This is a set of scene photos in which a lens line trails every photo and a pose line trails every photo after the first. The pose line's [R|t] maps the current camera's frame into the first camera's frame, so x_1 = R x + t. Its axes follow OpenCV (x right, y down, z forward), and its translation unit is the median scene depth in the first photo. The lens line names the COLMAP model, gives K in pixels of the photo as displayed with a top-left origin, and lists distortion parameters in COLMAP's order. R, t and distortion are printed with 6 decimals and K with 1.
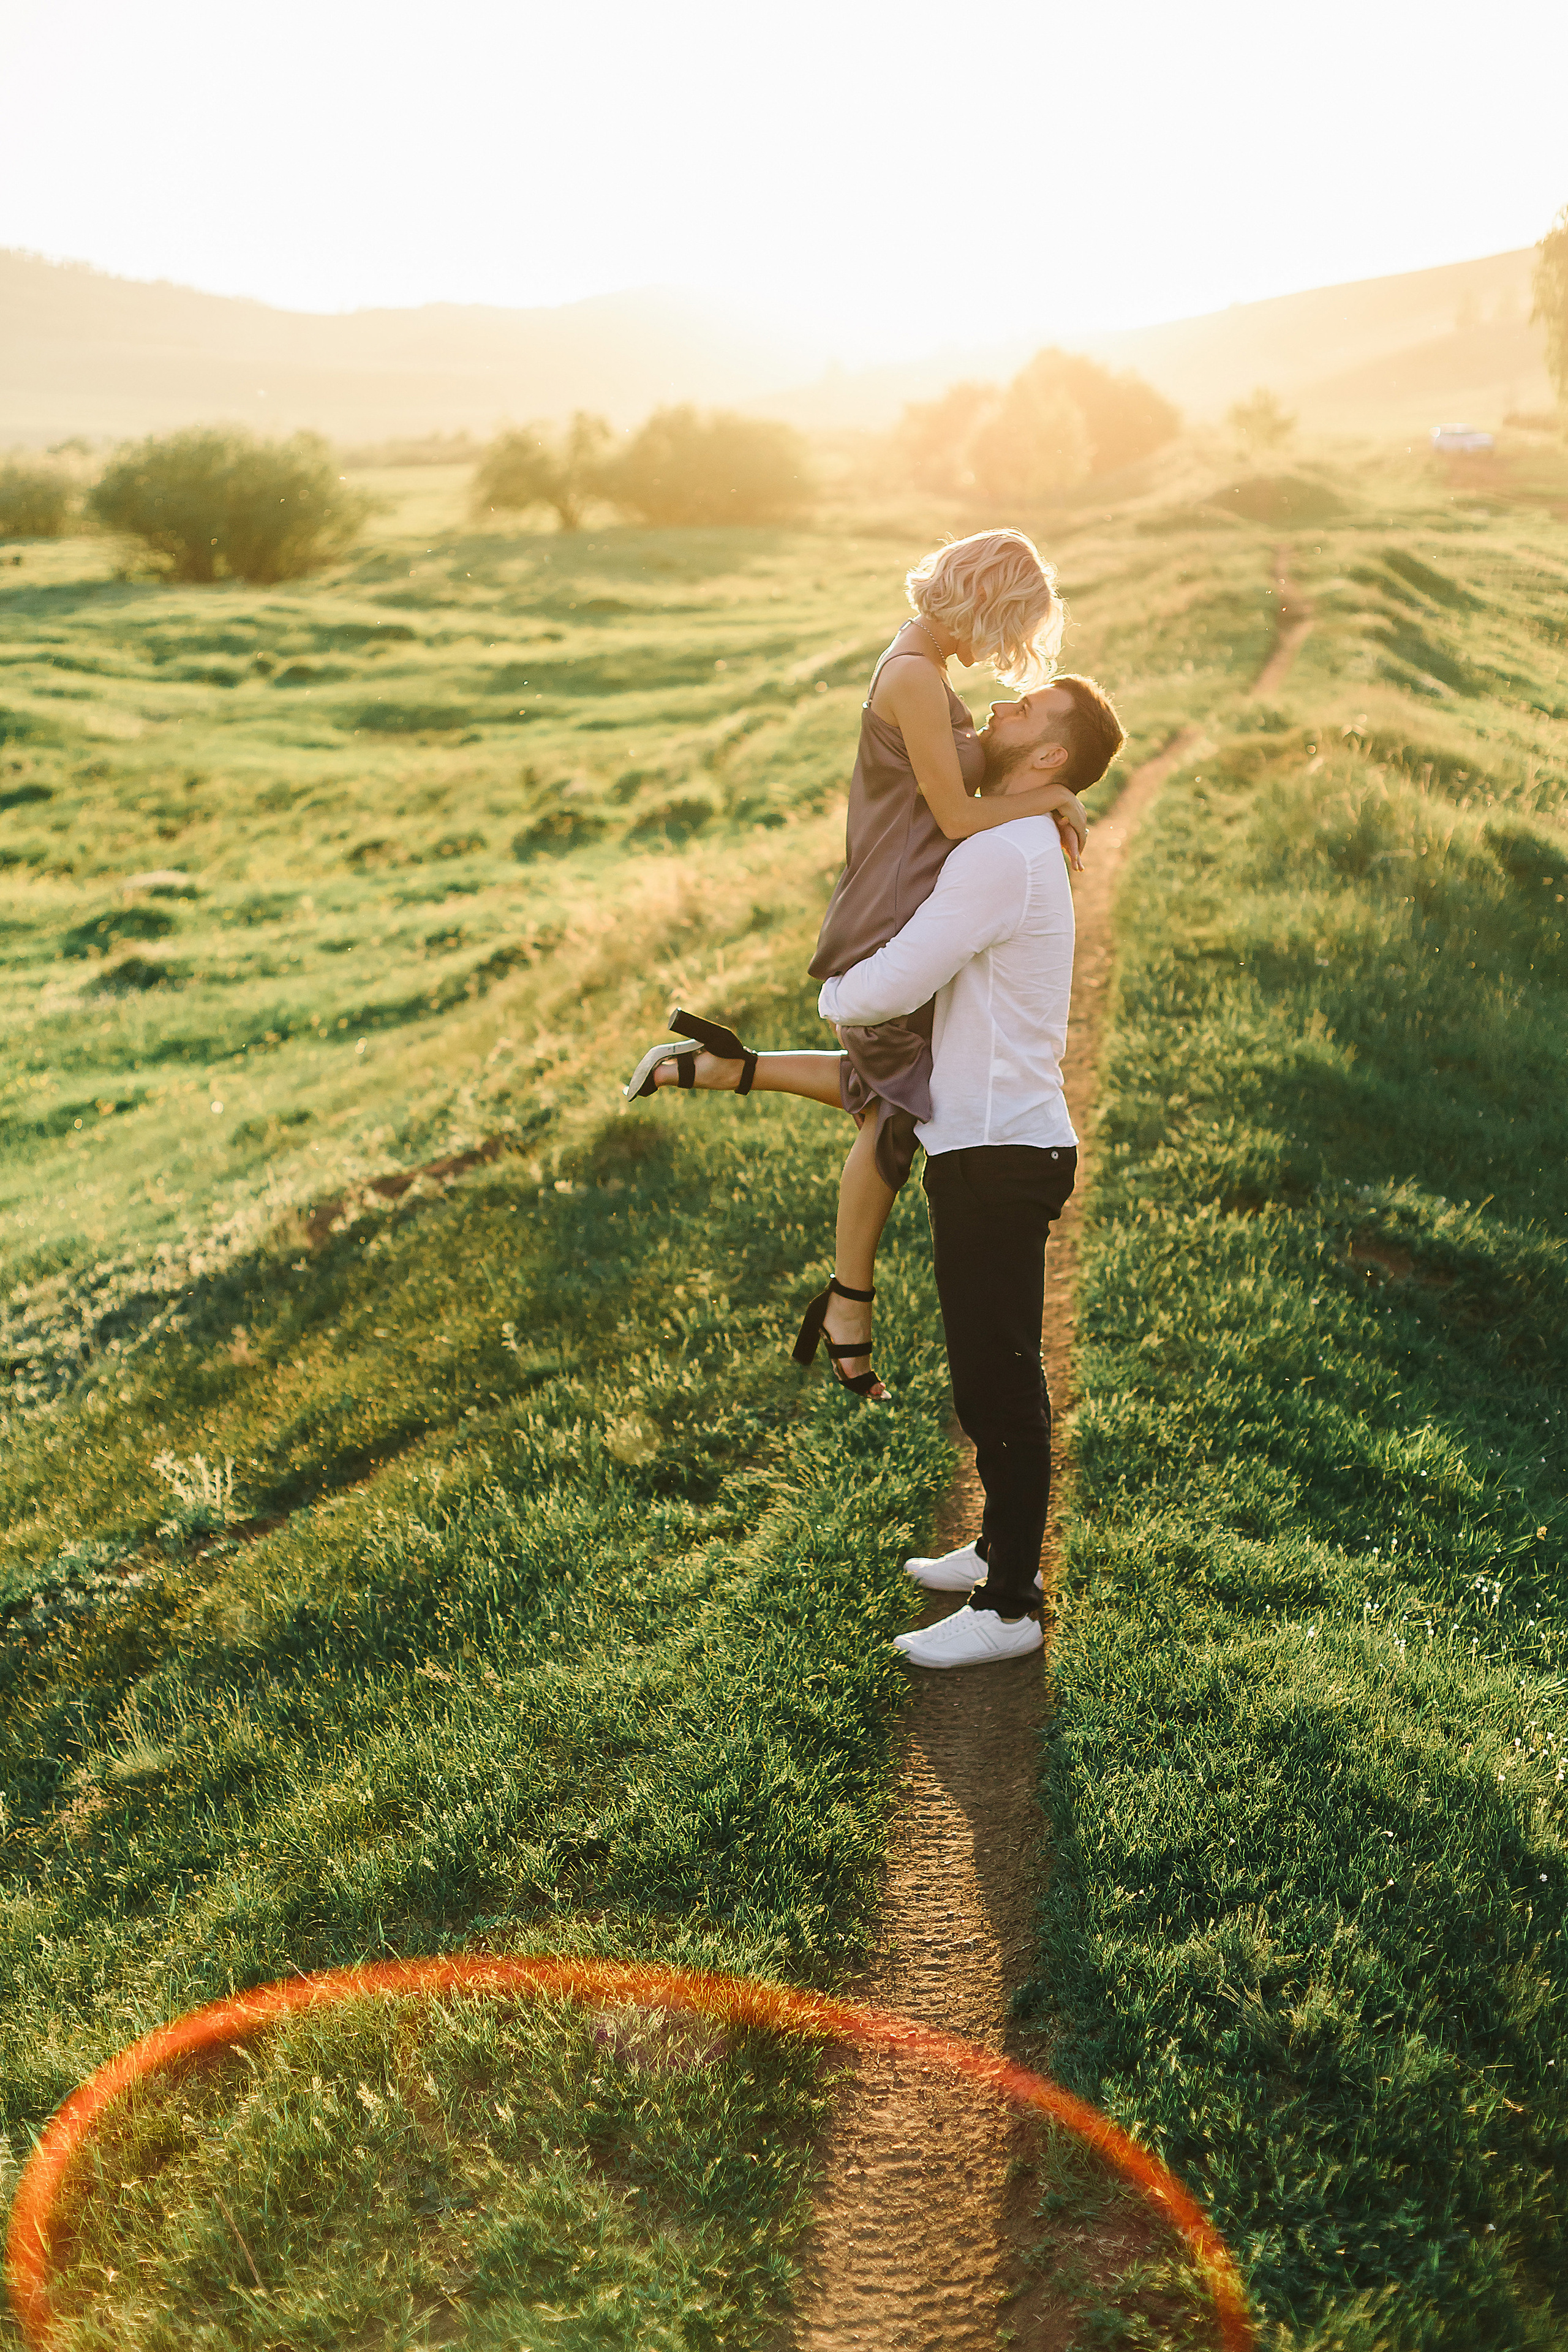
lens RADIAL K [[3519.5, 0, 774.7], [0, 3519.5, 1168.4], [0, 0, 1]] dist [0.010982, -0.083625]
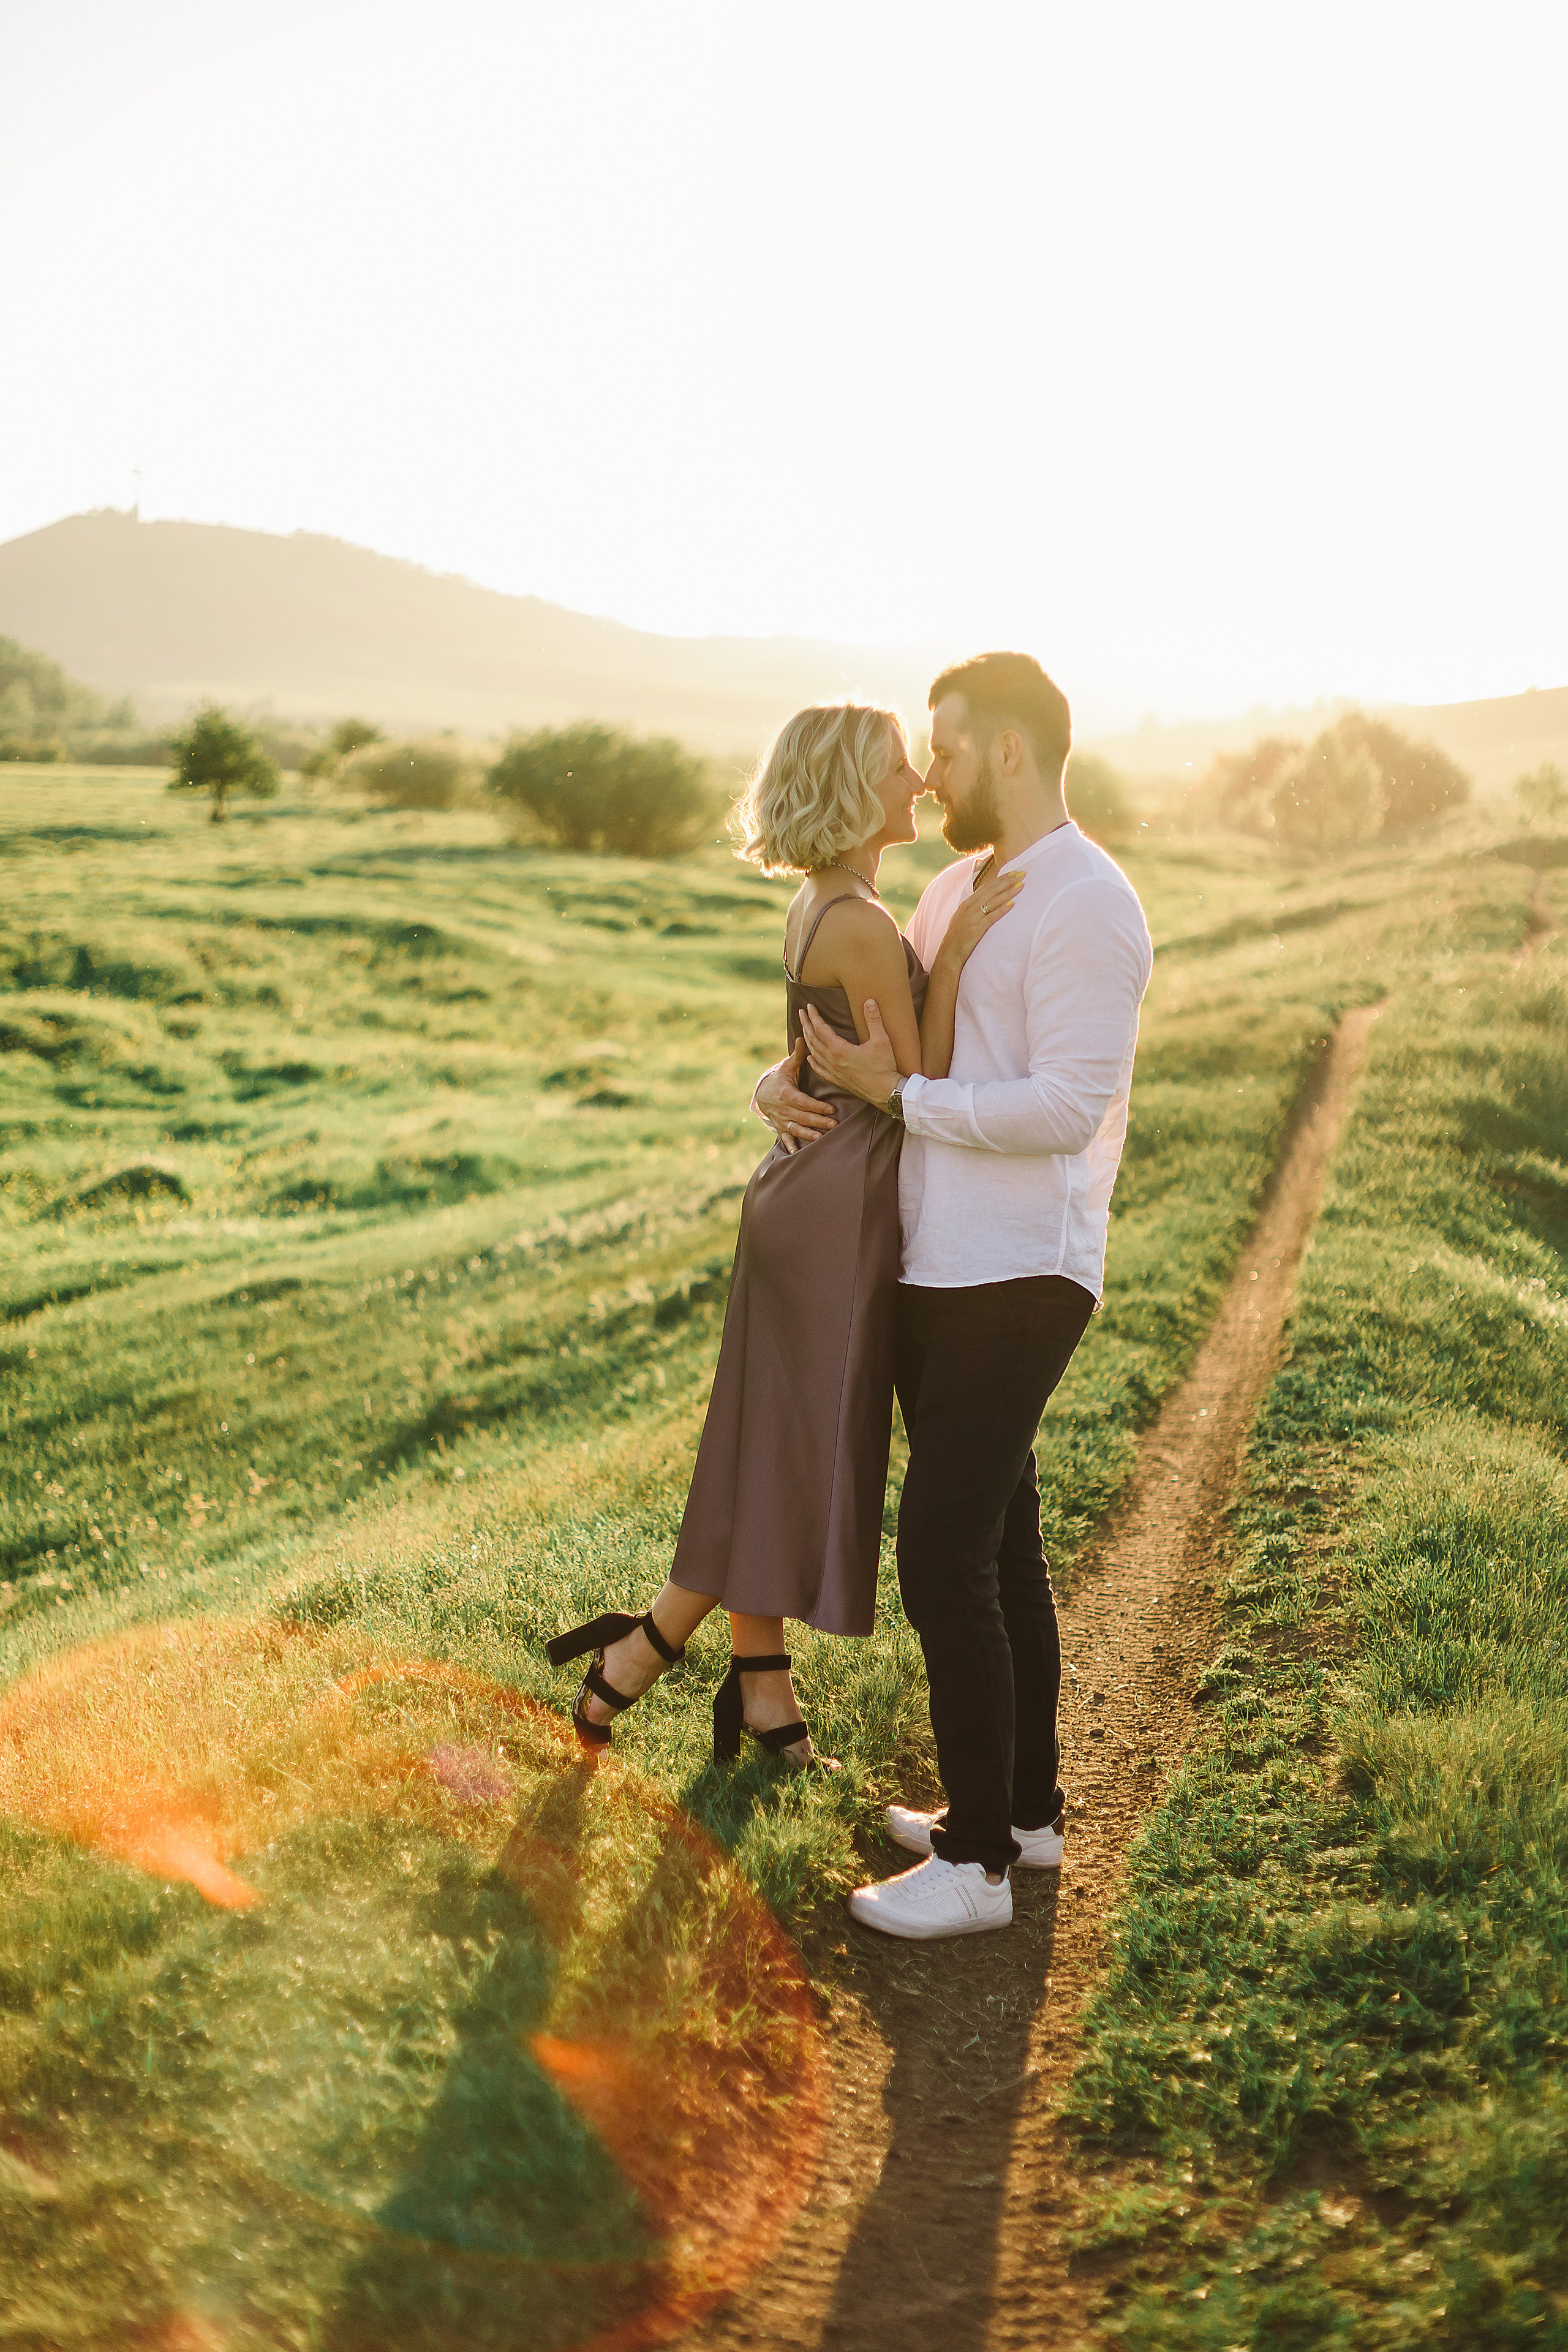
lens RADIAL K [[3330.5, 0, 784.0], [0, 3330.5, 1176.0], [0, 0, 1]] dist [0.006625, -0.000944]
pose [[0.993036, 0.086105, -0.080412, -0.041210], [-0.092465, 0.992573, -0.079045, 0.167398], [0.073008, 0.085930, 0.993623, -0.557444]]
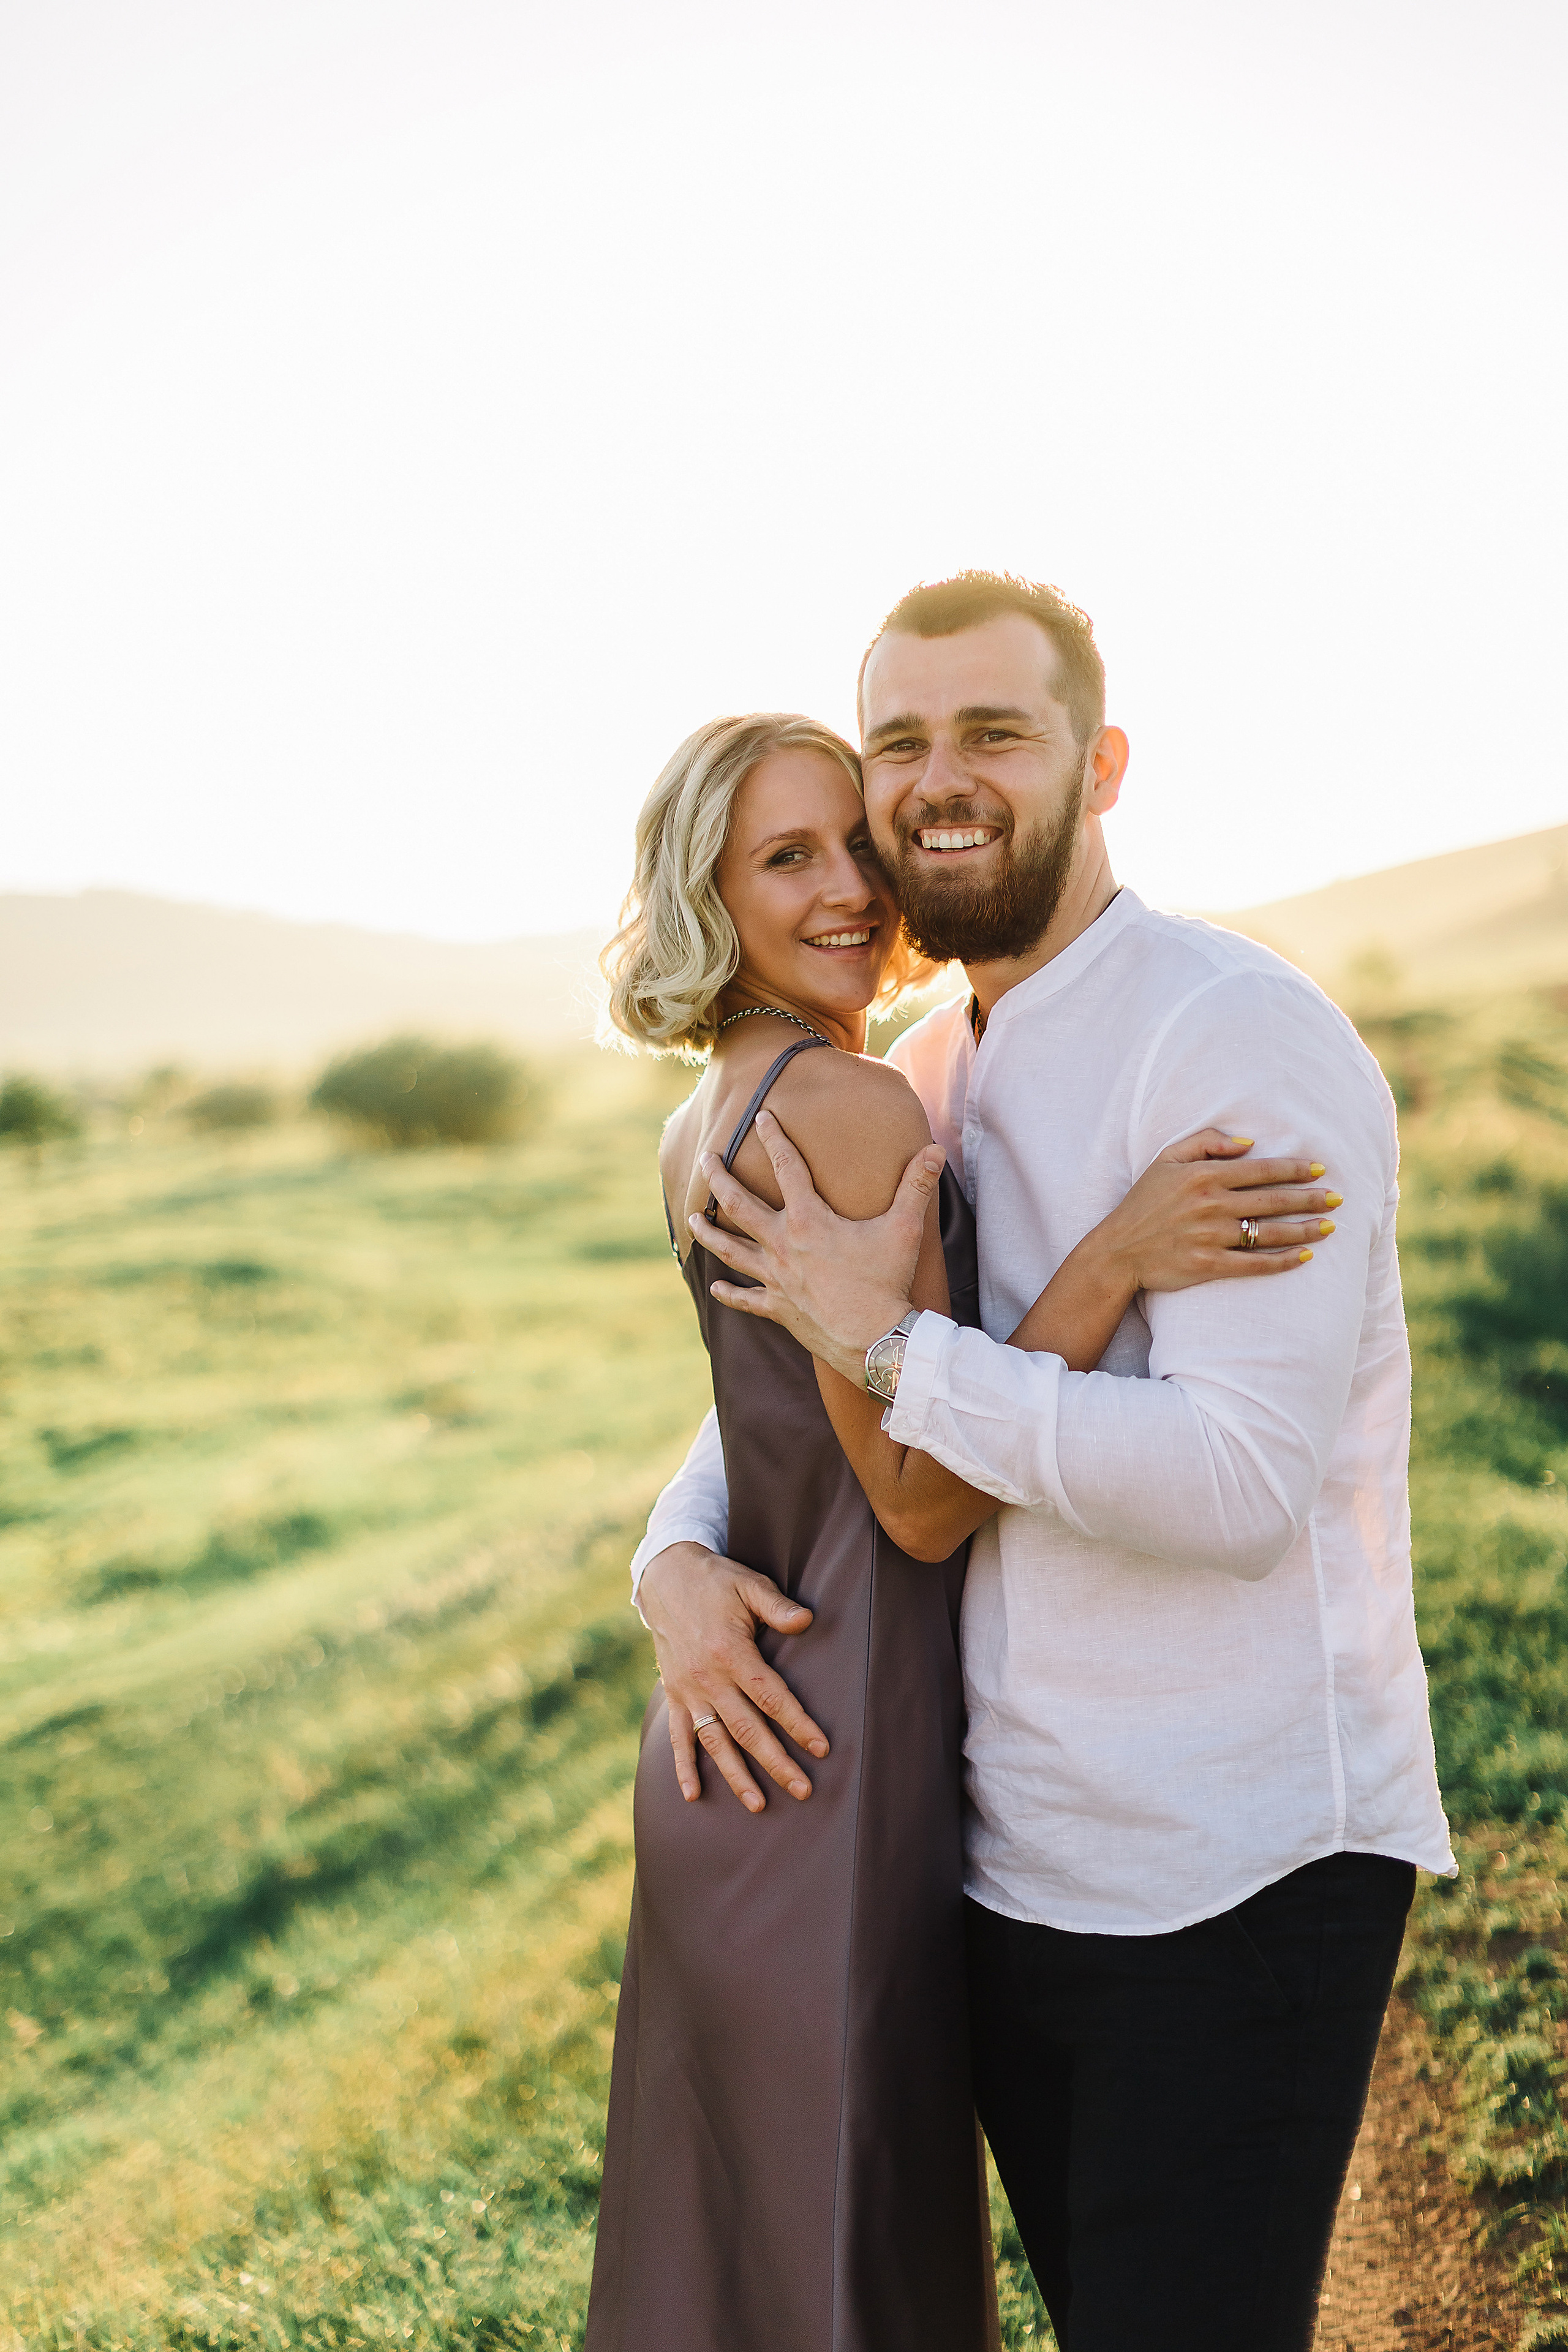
lens RADIAL K [[3377.9, 0, 790.4], [0, 3377.9, 1170.2], [0, 0, 1]] dist [-0.001004, -0.032070]
pose [[0.997622, -0.057256, -0.038377, -0.060641], [0.050373, 0.985657, -0.161066, 0.130885], [0.047049, 0.158750, 0.986197, -0.314059]]
